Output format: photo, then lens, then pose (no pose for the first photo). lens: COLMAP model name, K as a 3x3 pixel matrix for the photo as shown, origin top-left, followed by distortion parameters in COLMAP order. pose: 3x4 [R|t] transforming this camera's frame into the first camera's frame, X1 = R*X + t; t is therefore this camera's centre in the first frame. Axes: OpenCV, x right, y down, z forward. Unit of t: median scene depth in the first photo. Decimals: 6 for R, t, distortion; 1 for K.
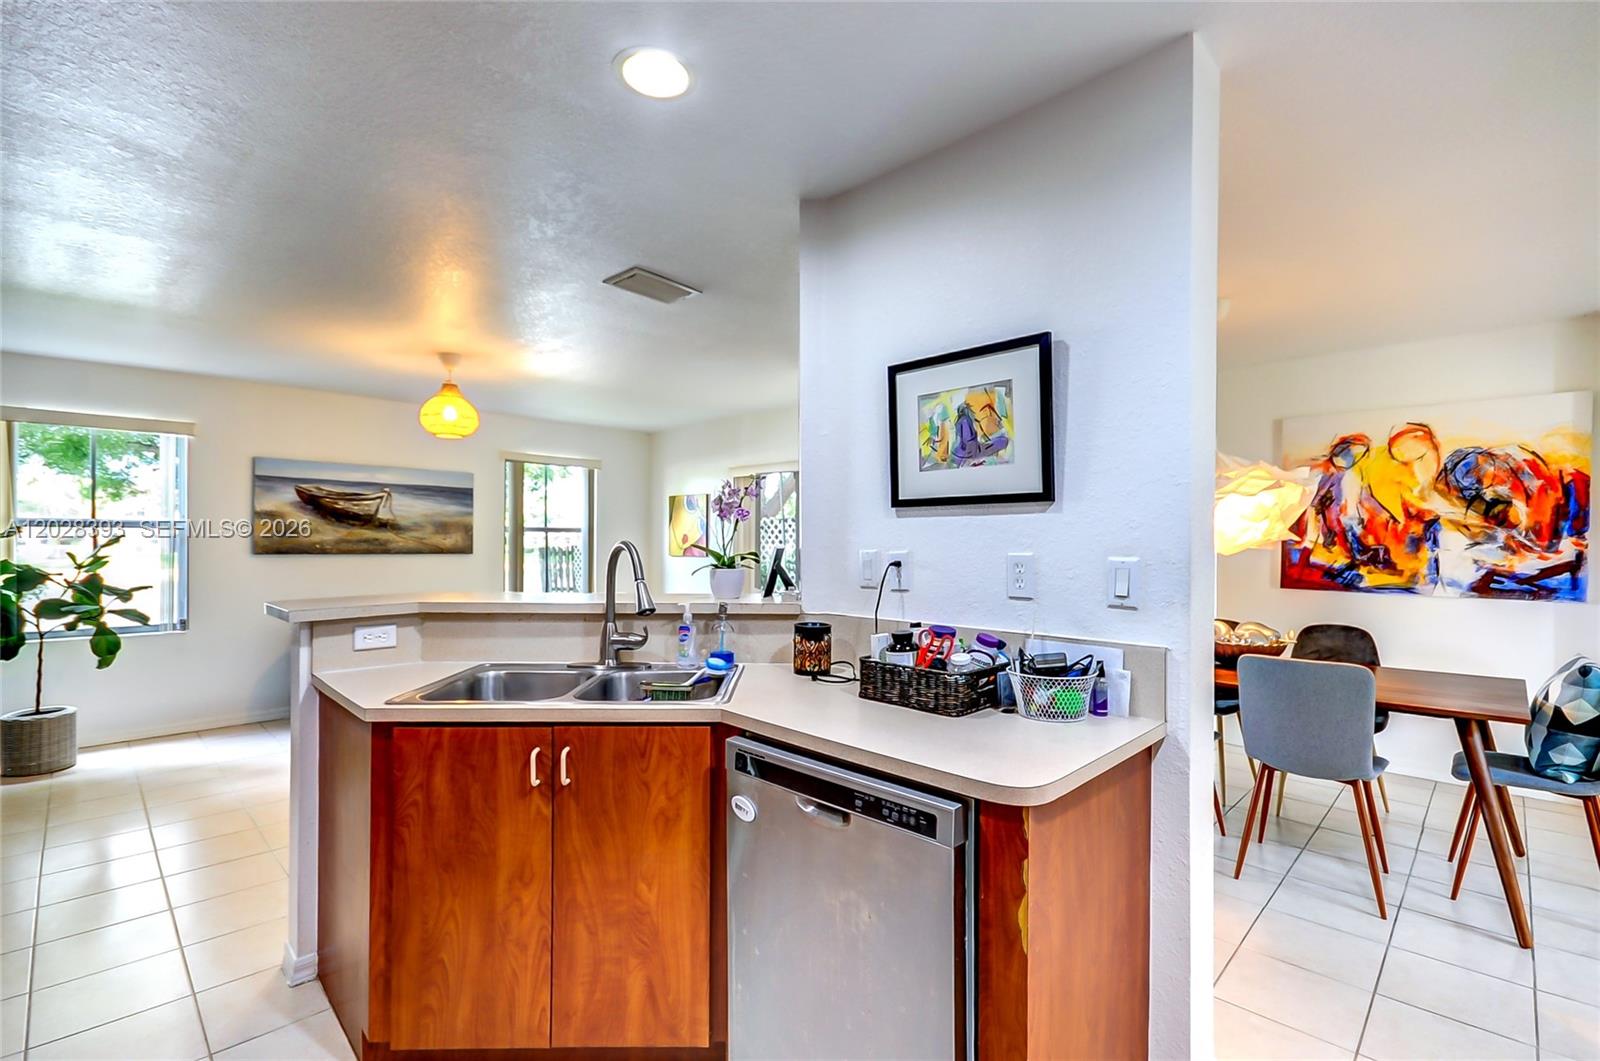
lens RADIAL K [[716.3, 0, 798.4], [0, 716.3, 545.5], [0, 0, 1]] dist [0.017629, -0.008796]
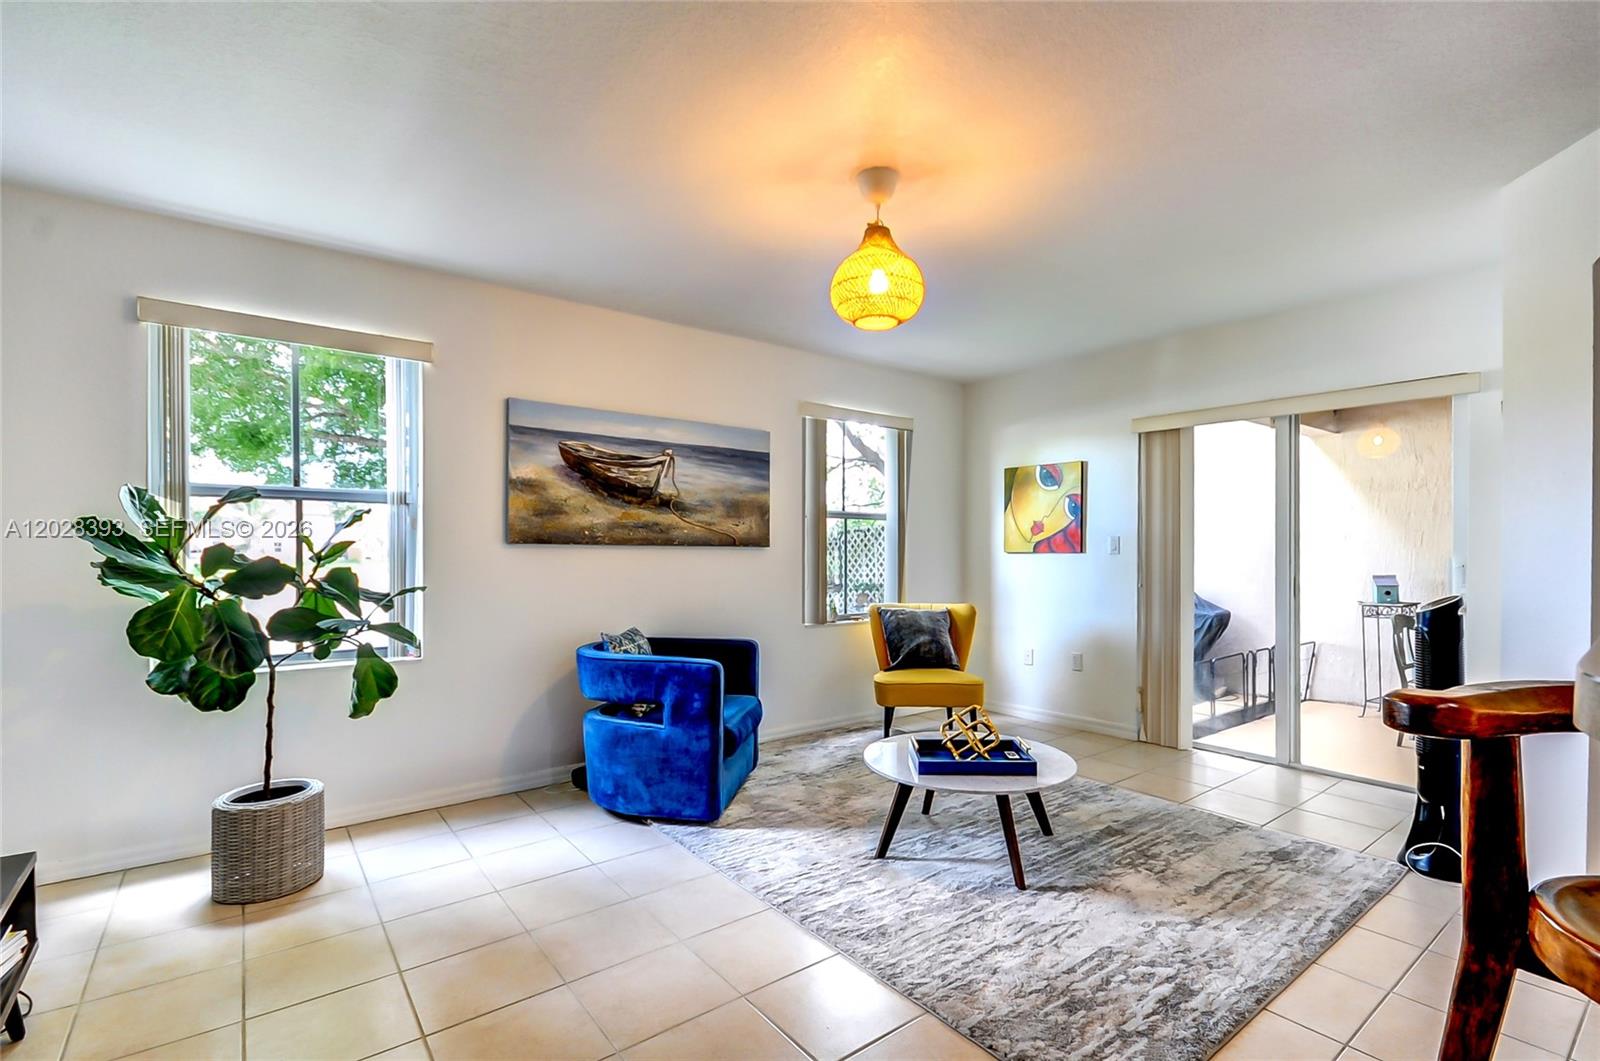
lens RADIAL K [[716.3, 0, 792.7], [0, 716.3, 544.5], [0, 0, 1]] dist [0.017629, -0.008796]
pose [[0.991523, -0.001932, -0.129916, -0.503636], [0.000145, 0.999905, -0.013758, 0.027676], [0.129930, 0.013622, 0.991430, 0.466470]]
